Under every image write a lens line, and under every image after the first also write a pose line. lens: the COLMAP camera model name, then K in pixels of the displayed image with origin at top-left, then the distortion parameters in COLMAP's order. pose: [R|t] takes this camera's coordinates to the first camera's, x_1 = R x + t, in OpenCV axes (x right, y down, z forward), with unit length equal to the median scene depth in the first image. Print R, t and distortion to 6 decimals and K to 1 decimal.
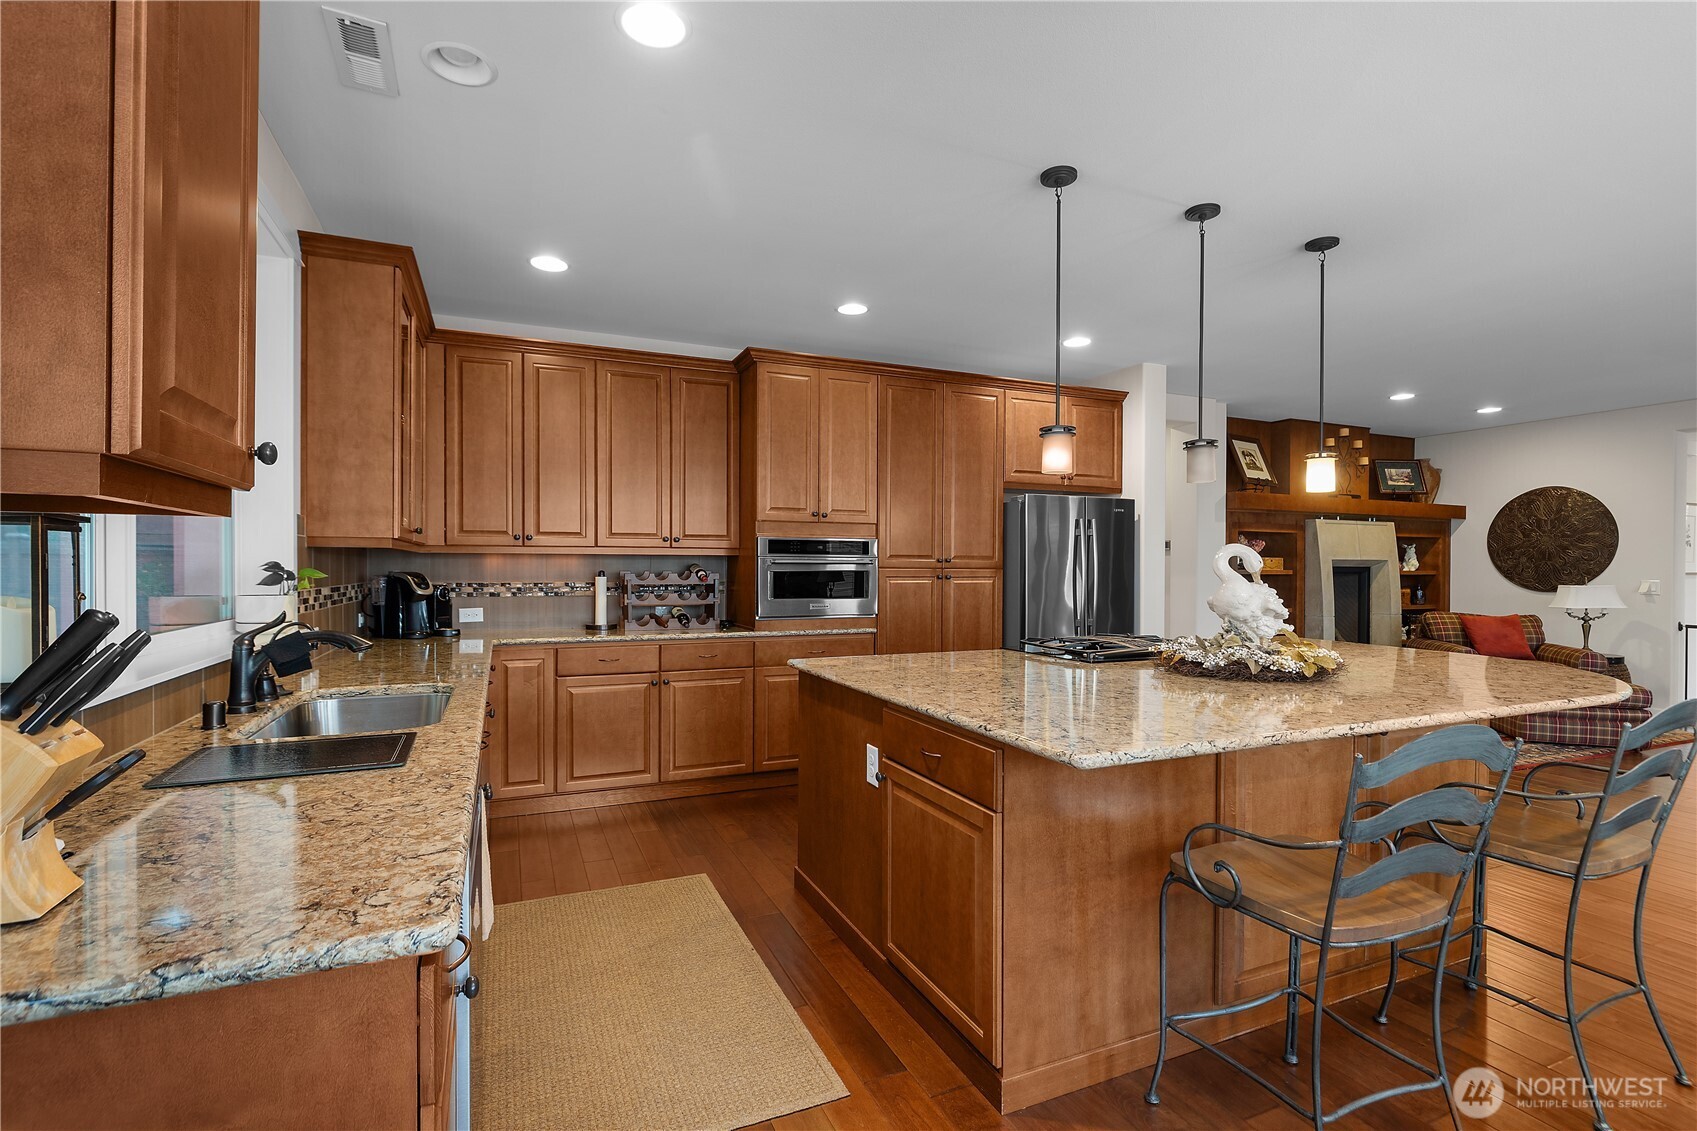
lens RADIAL K [[828.2, 0, 887.8], [0, 828.2, 566.9], [0, 0, 1]] dist [0.001087, -0.000017]
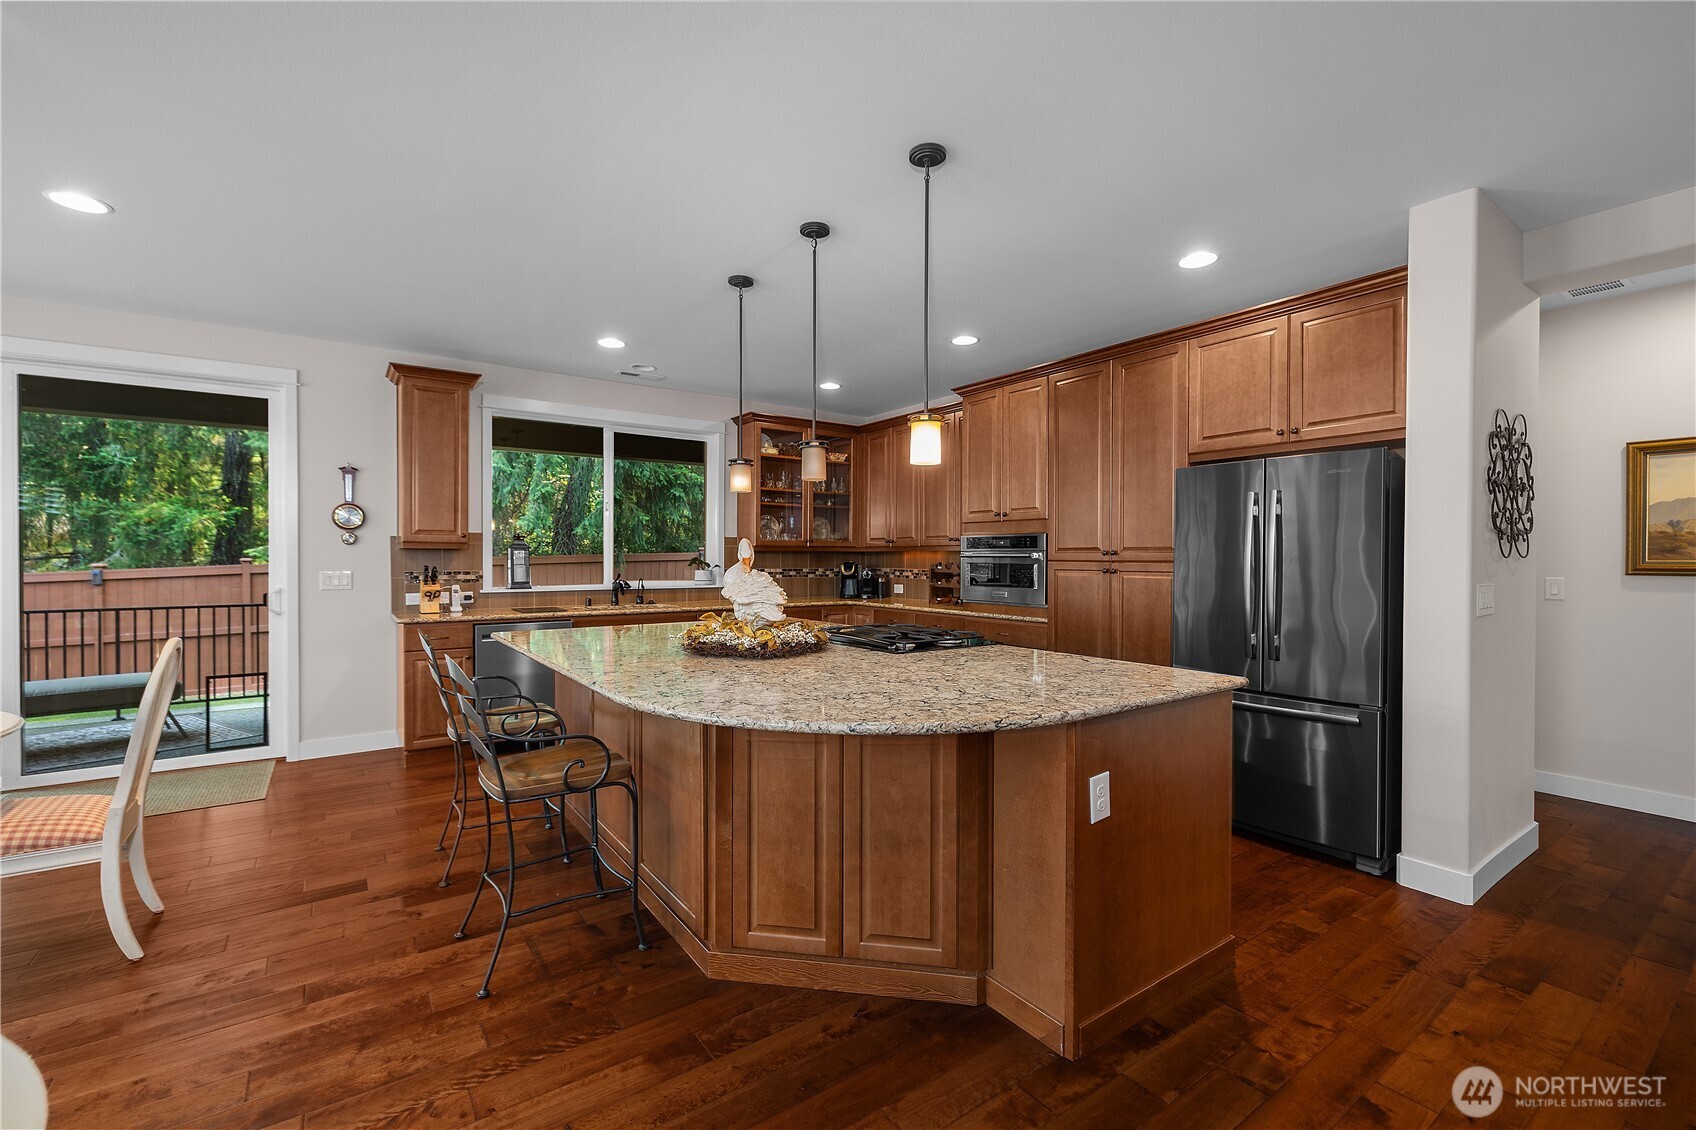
lens RADIAL K [[717.4, 0, 848.0], [0, 717.4, 565.0], [0, 0, 1]] dist [-0.001032, -0.000255]
pose [[0.177010, 0.006968, -0.984184, 0.868190], [-0.001365, 0.999976, 0.006834, 0.000560], [0.984208, 0.000134, 0.177015, 0.620293]]
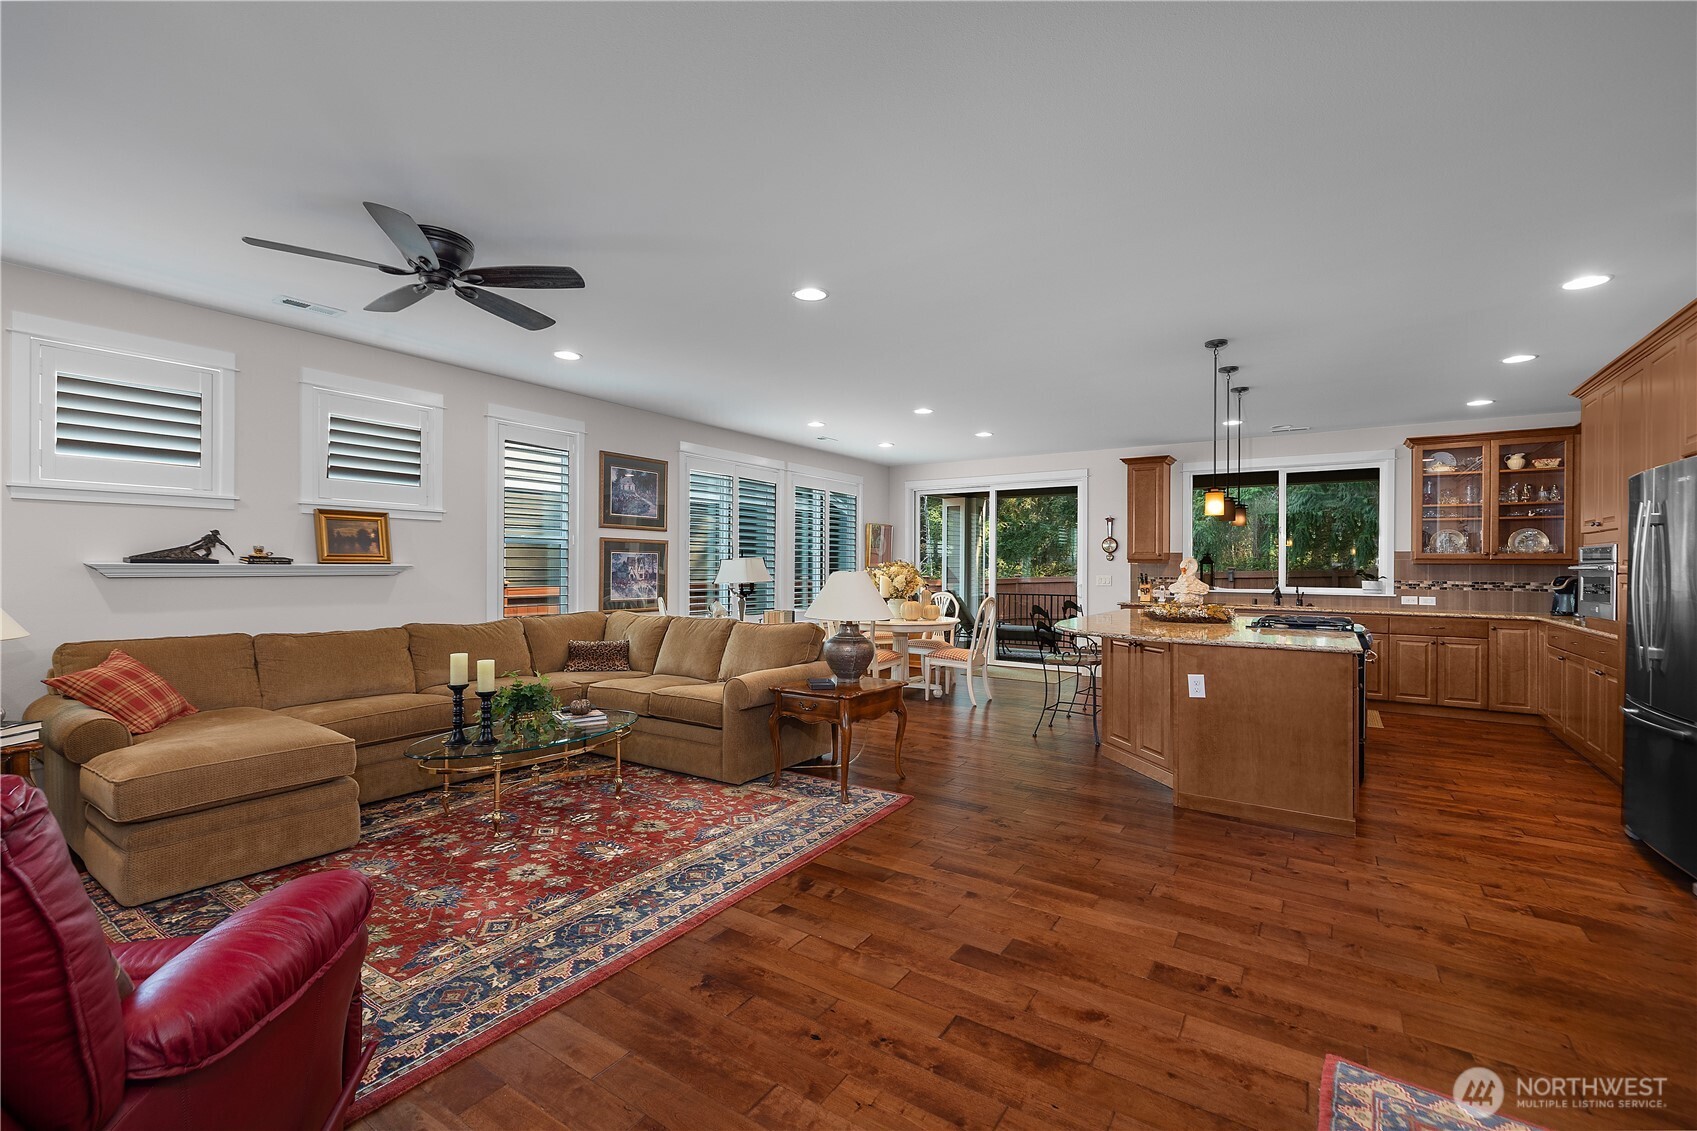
lens RADIAL K [[726.2, 0, 848.5], [0, 726.2, 565.5], [0, 0, 1]] dist [0.001473, -0.000084]
pose [[-0.858222, -0.011833, -0.513143, 1.251602], [-0.011234, 0.999928, -0.004269, 0.005744], [0.513156, 0.002101, -0.858293, 1.325500]]
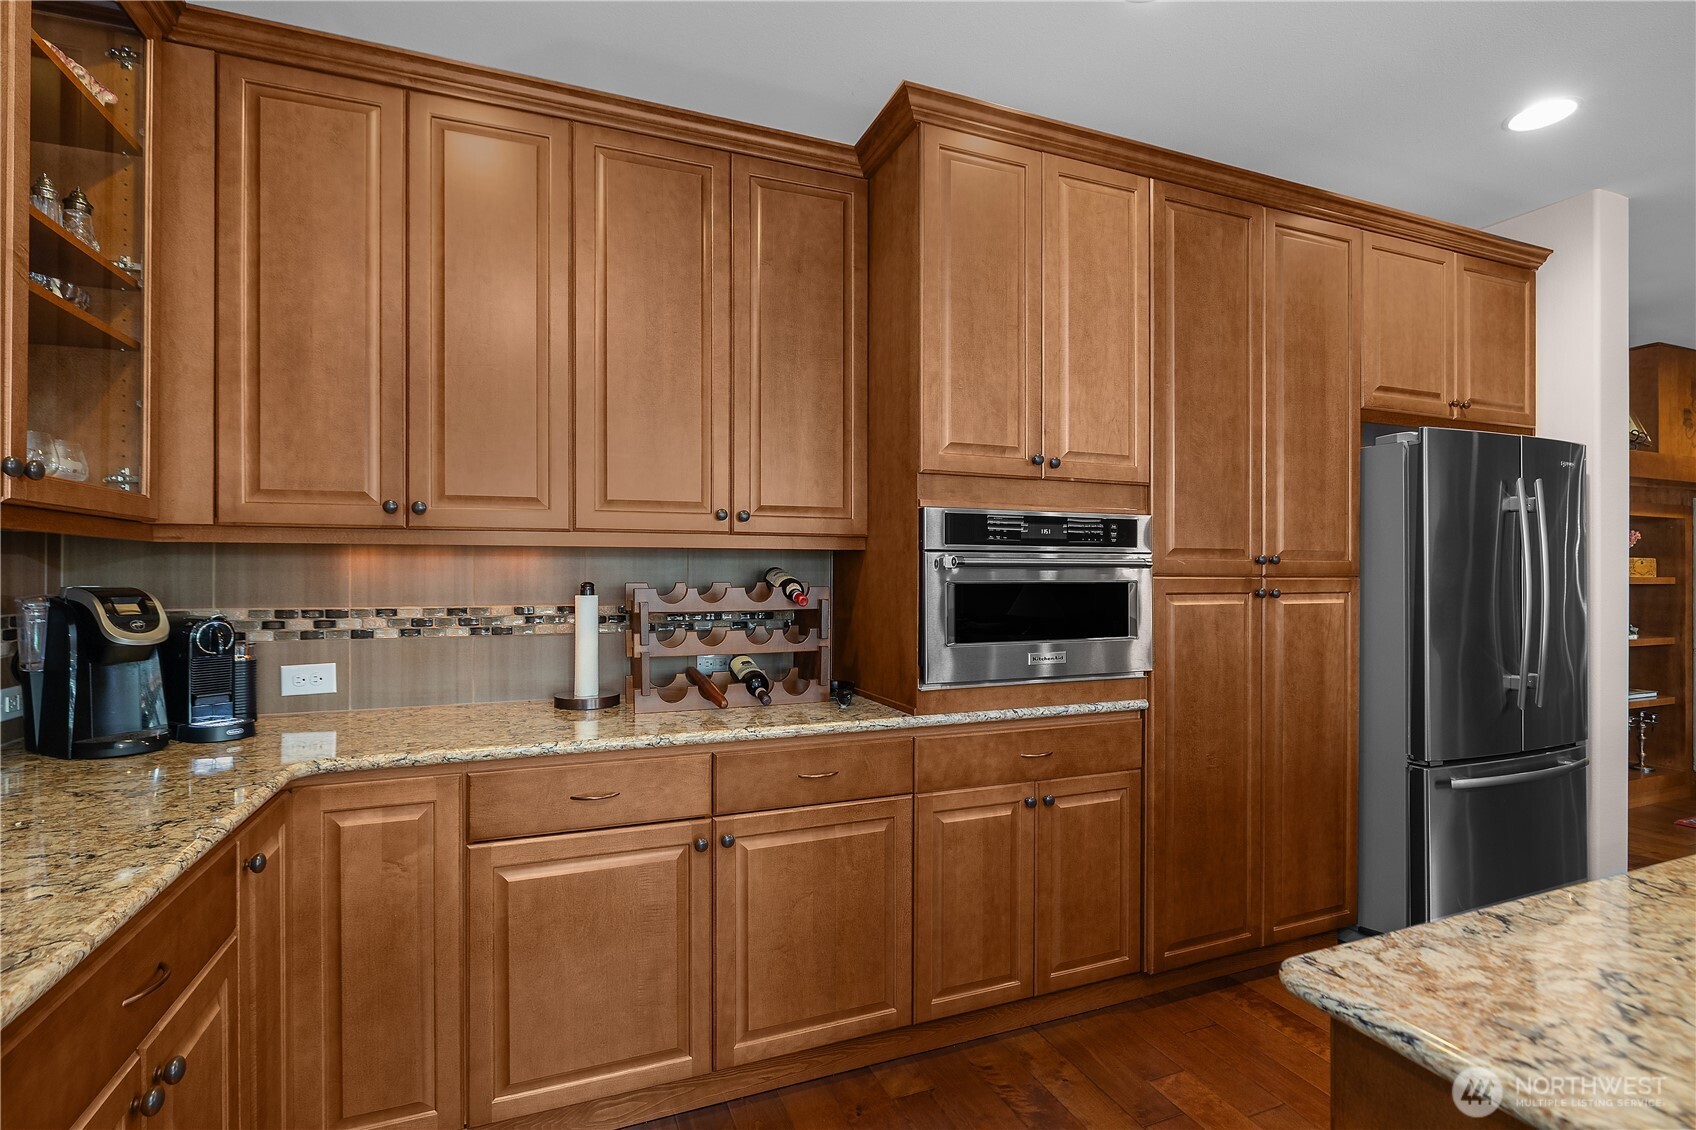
lens RADIAL K [[791.7, 0, 848.0], [0, 791.7, 565.0], [0, 0, 1]] dist [-0.001738, 0.000054]
pose [[0.998356, -0.003222, -0.057231, -0.169684], [0.002569, 0.999931, -0.011485, 0.000117], [0.057264, 0.011319, 0.998295, 0.553483]]
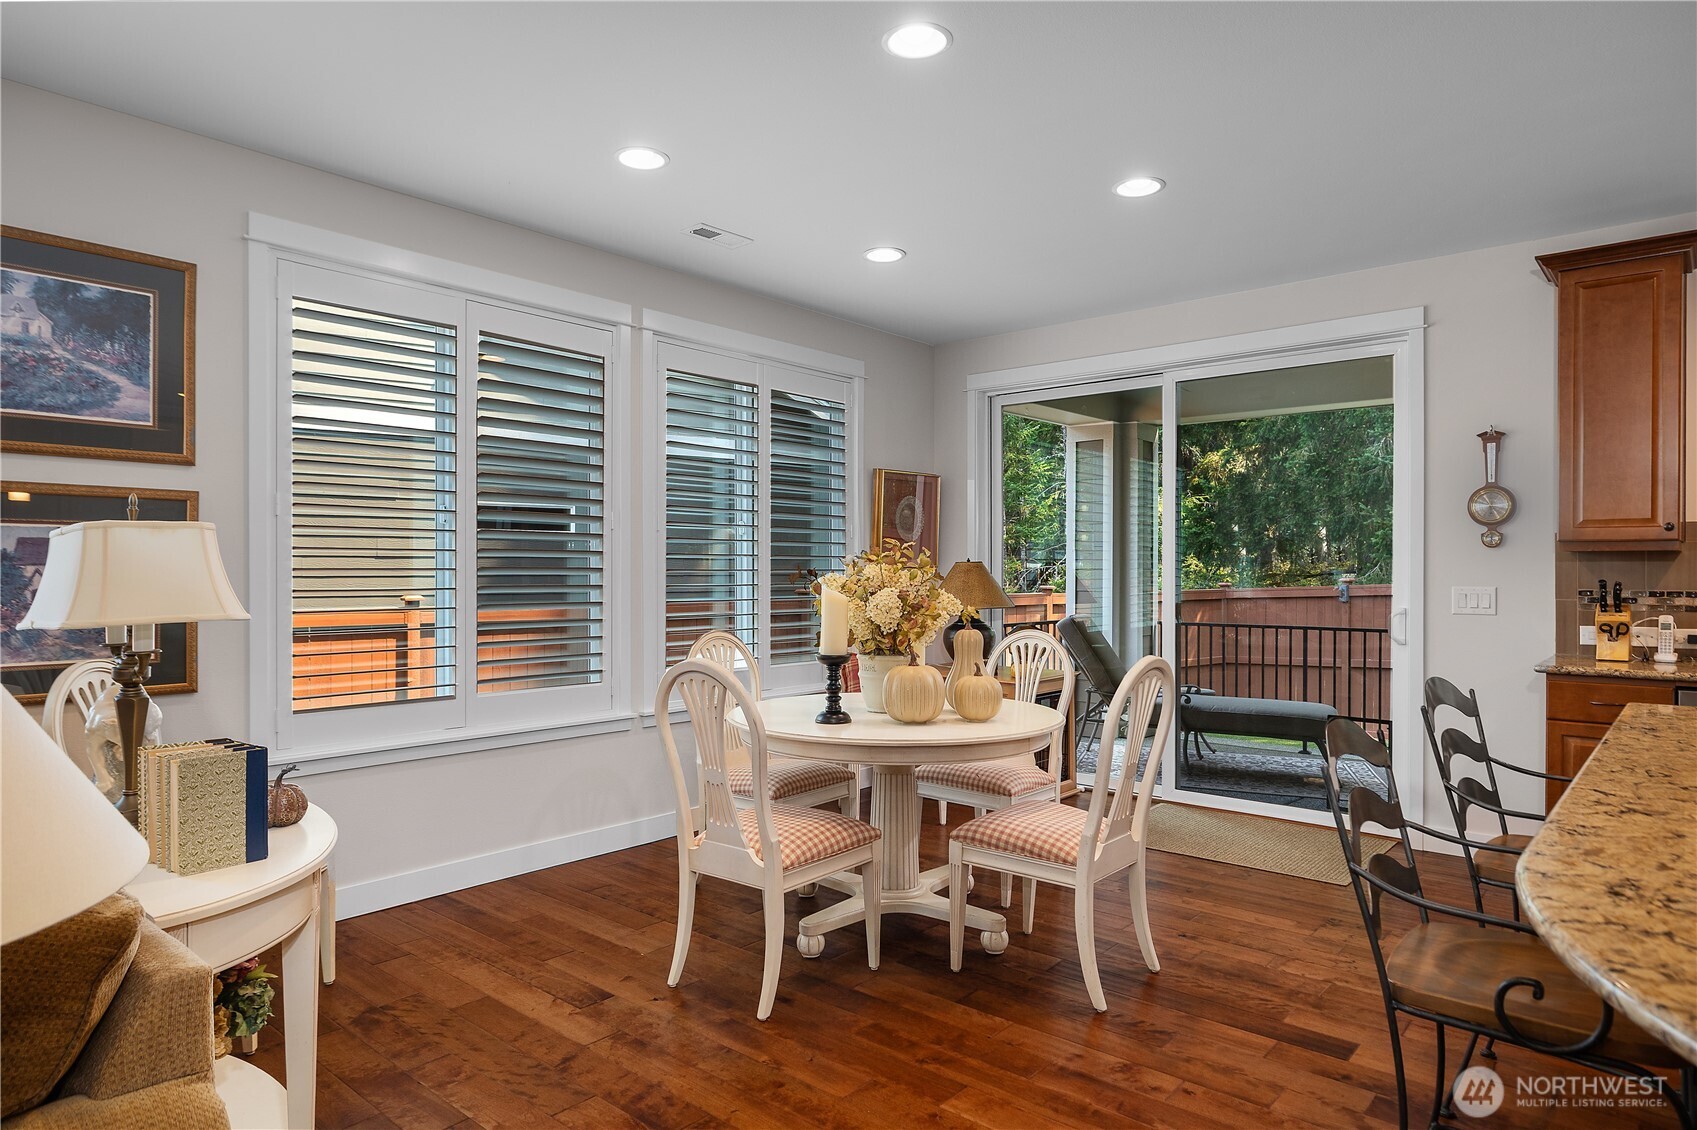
lens RADIAL K [[1016.6, 0, 844.5], [0, 1016.6, 571.9], [0, 0, 1]] dist [-0.005577, 0.001968]
pose [[-0.914890, -0.006815, -0.403645, 0.698047], [-0.007418, 0.999972, -0.000069, 0.006871], [0.403634, 0.002931, -0.914916, 0.732039]]
